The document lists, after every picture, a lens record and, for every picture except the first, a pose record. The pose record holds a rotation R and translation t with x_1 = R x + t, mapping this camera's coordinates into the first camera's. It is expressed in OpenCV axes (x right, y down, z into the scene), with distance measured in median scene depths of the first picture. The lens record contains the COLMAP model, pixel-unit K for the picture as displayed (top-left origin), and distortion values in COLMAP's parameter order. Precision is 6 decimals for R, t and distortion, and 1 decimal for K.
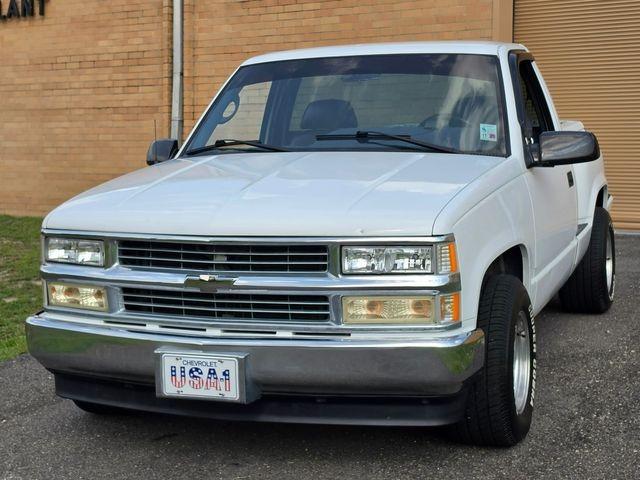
lens RADIAL K [[1159.7, 0, 319.1], [0, 1159.7, 199.1], [0, 0, 1]] dist [0.075259, -0.033449]
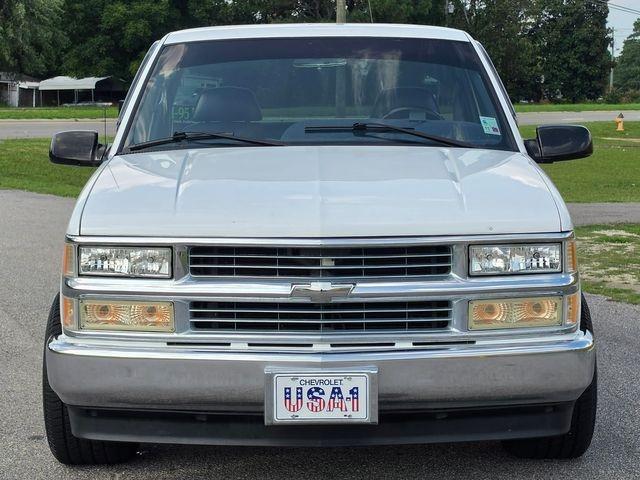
lens RADIAL K [[1397.5, 0, 308.5], [0, 1397.5, 226.5], [0, 0, 1]] dist [0.220712, -0.364778]
pose [[0.937859, -0.017934, 0.346553, -0.472720], [0.015996, 0.999836, 0.008452, 0.014078], [-0.346648, -0.002383, 0.937992, 0.007724]]
